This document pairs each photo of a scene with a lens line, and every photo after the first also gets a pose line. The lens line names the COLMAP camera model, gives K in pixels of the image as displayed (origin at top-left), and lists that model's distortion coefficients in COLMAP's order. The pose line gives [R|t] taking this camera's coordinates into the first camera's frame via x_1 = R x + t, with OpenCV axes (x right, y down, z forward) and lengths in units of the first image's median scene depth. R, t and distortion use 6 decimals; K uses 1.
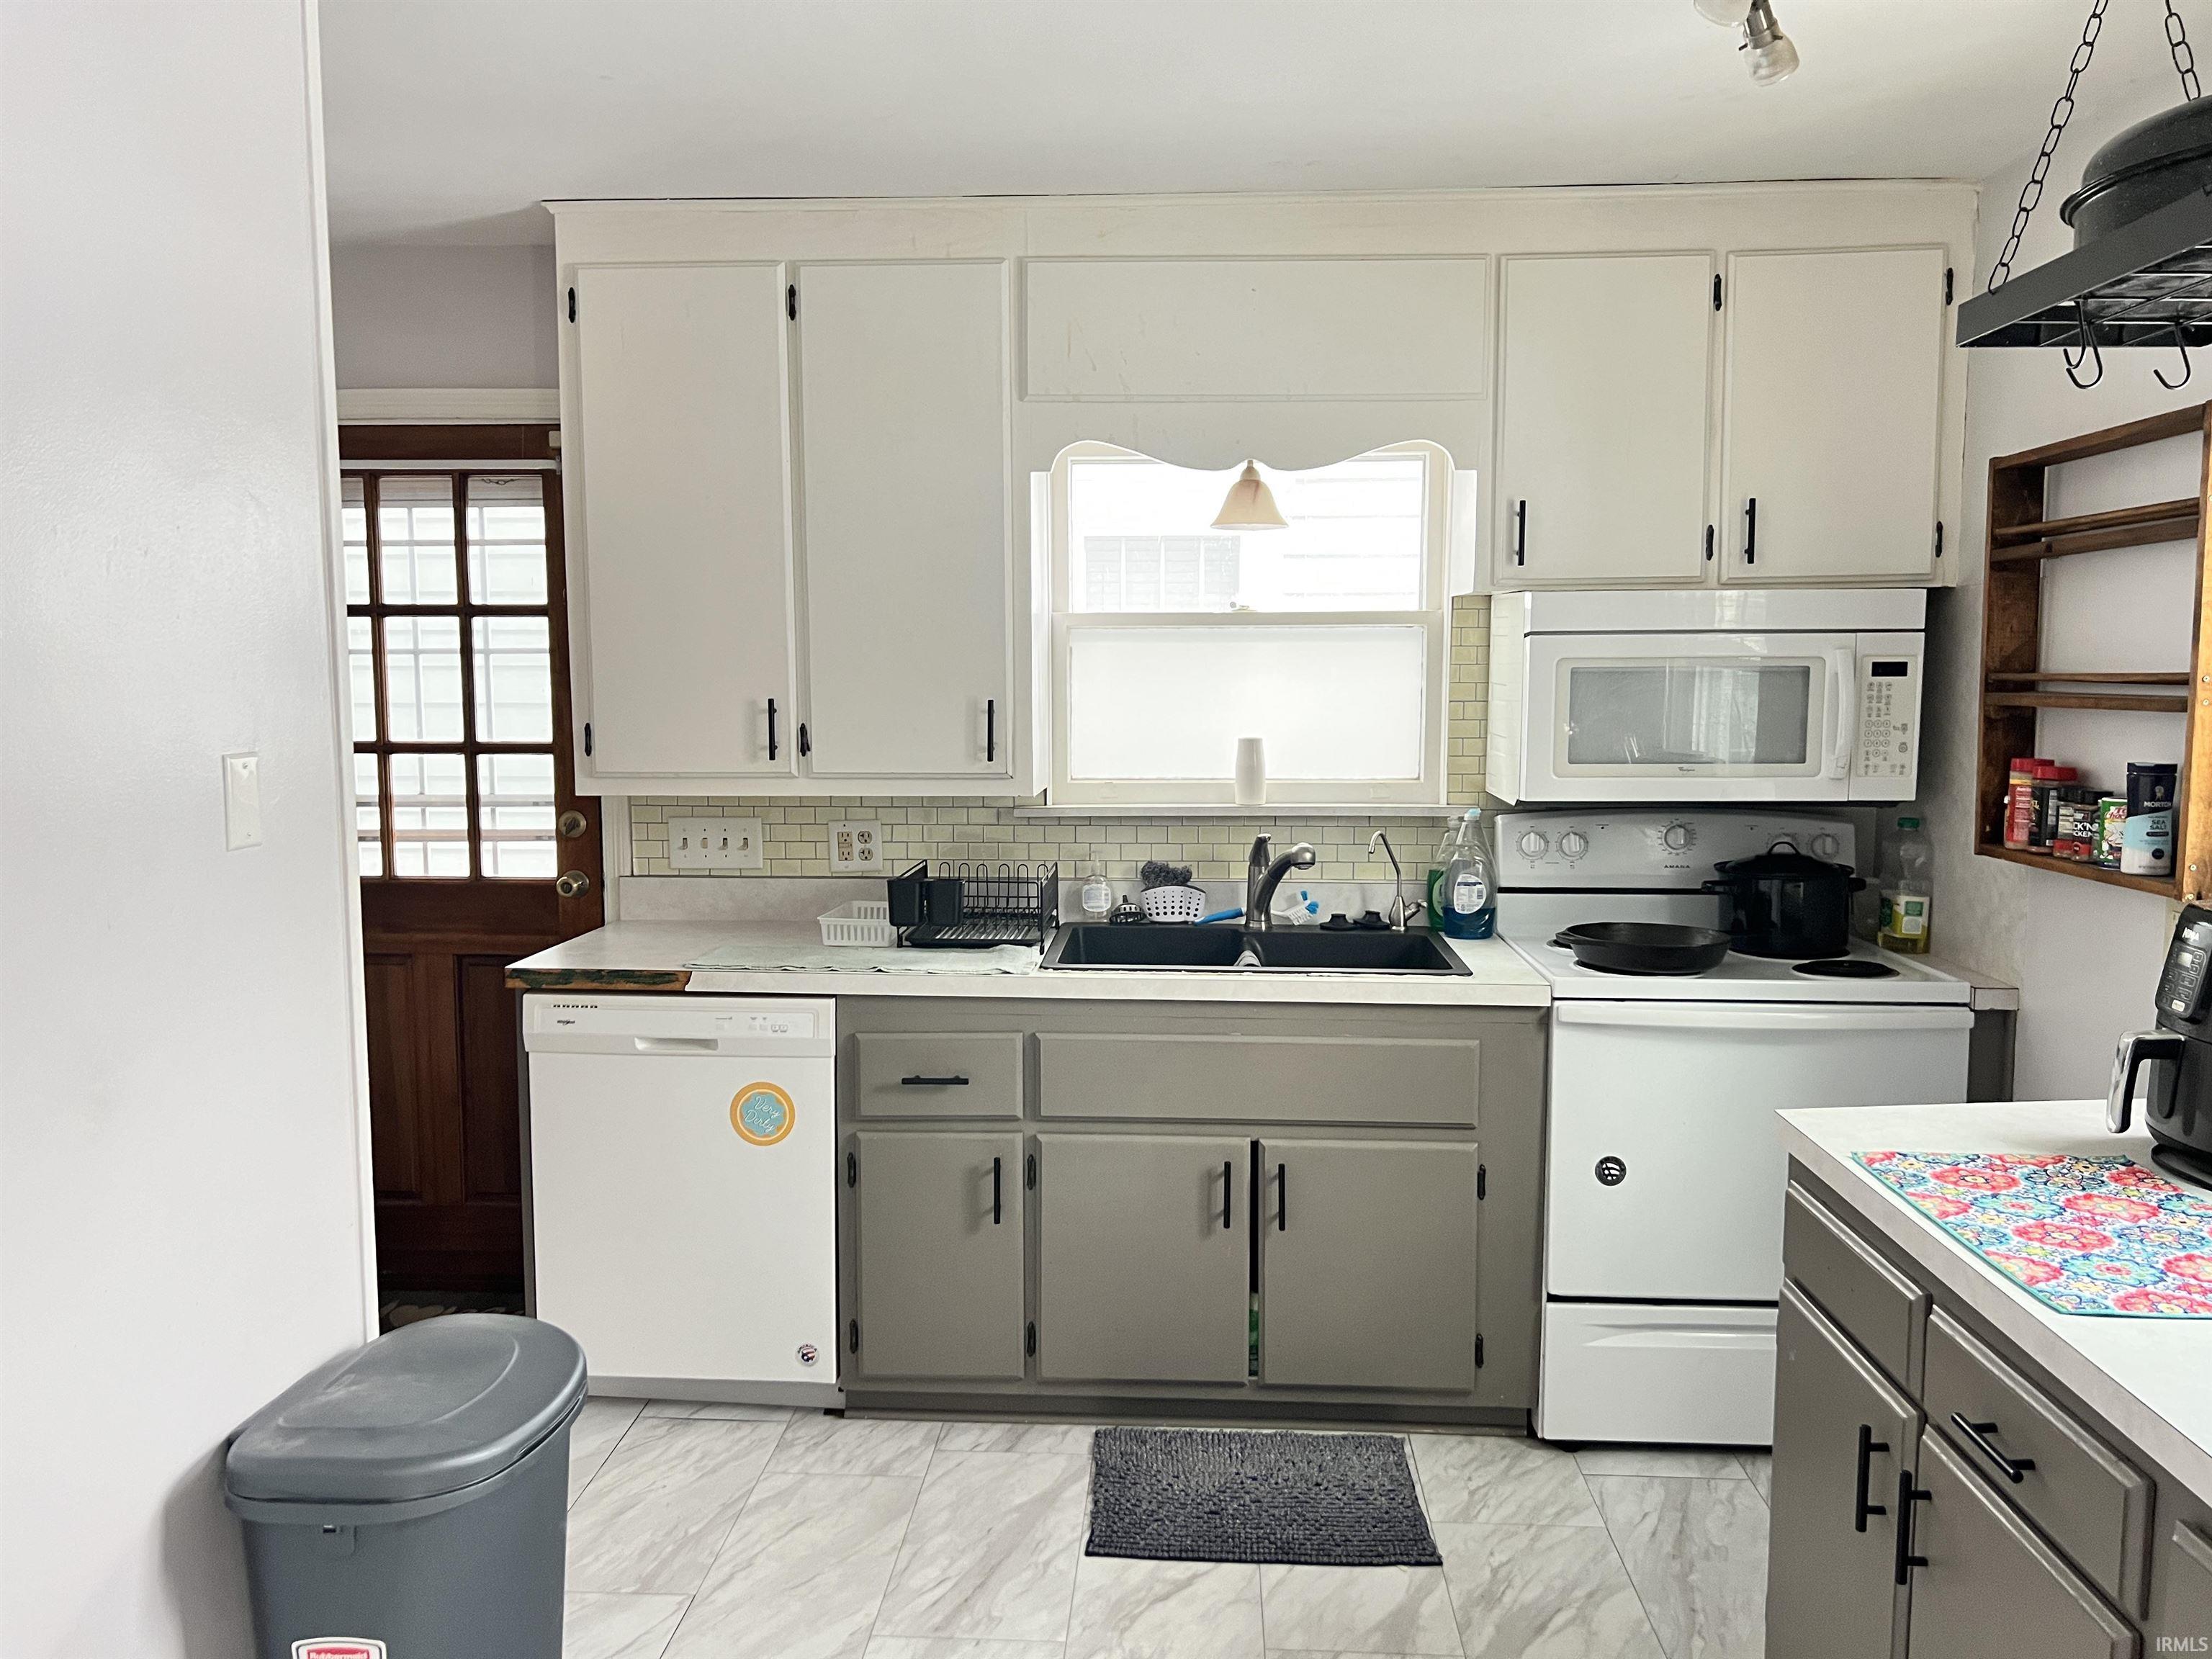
lens RADIAL K [[1680.6, 0, 1112.0], [0, 1680.6, 830.2], [0, 0, 1]] dist [0.098003, -0.153018]
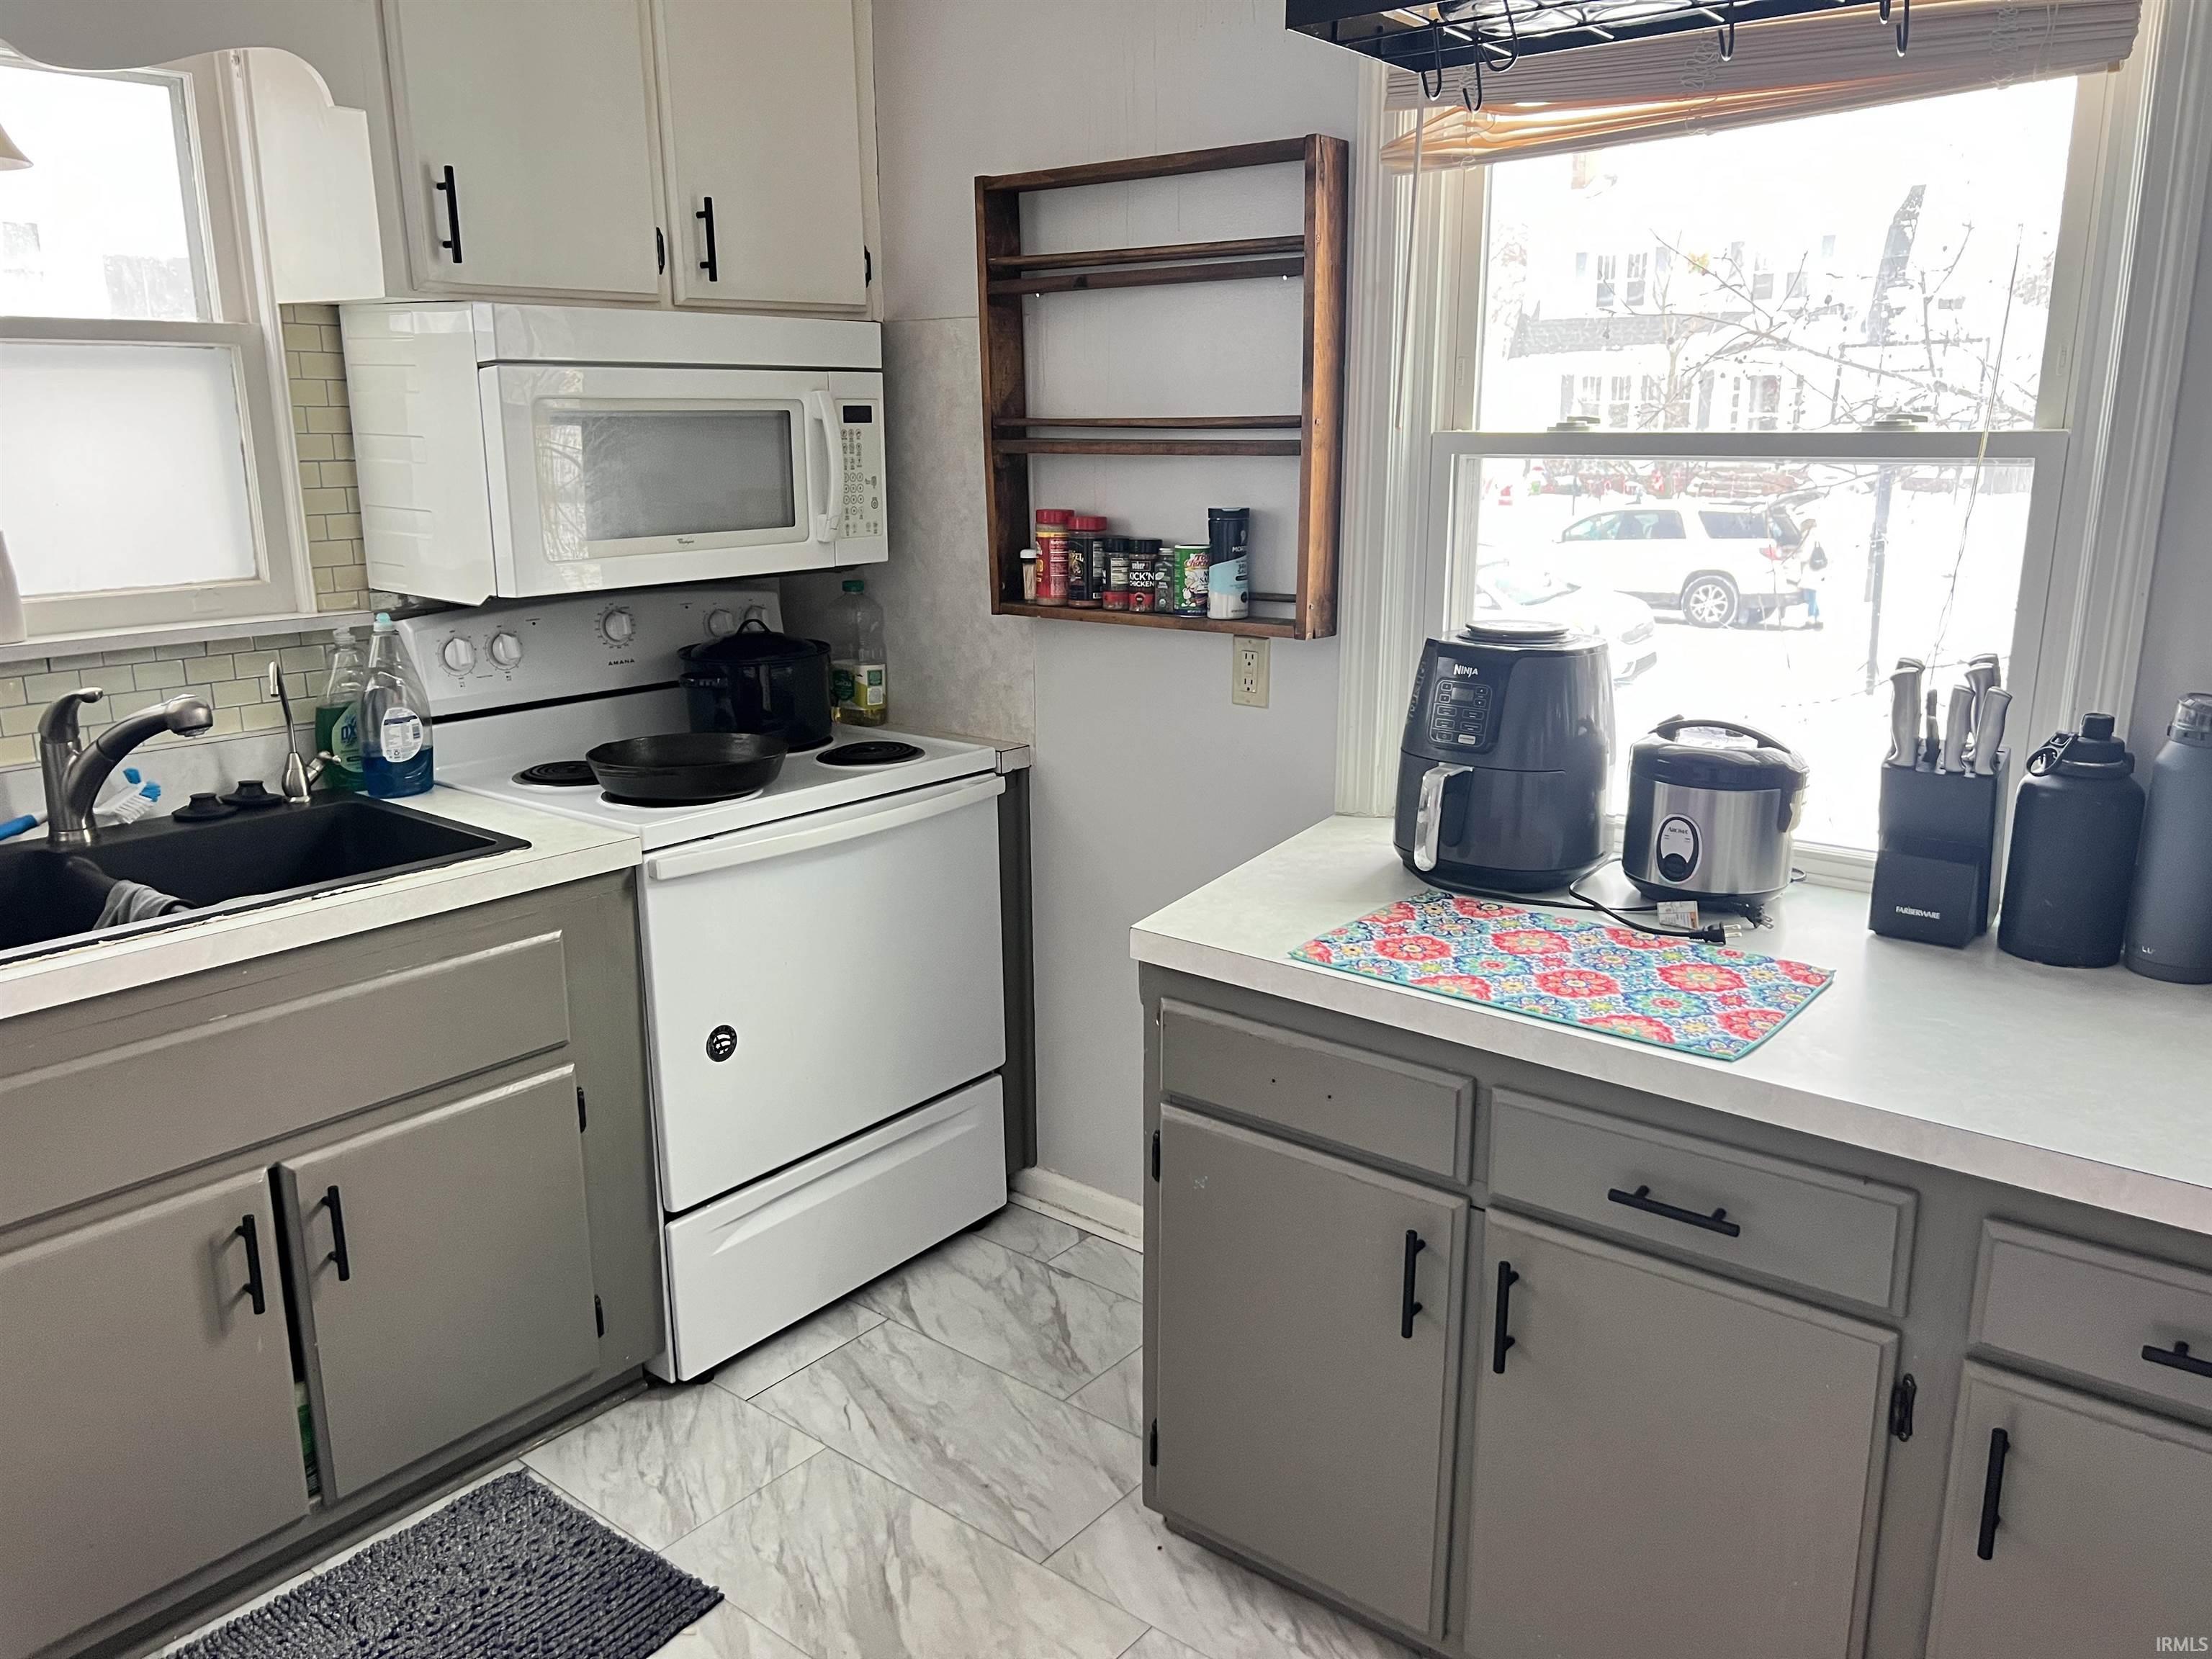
lens RADIAL K [[1680.6, 0, 1112.0], [0, 1680.6, 830.2], [0, 0, 1]] dist [0.098003, -0.153018]
pose [[0.579169, -0.198900, 0.790571, -0.219770], [0.083681, 0.979161, 0.185043, -0.034990], [-0.810902, -0.041016, 0.583743, 0.370852]]
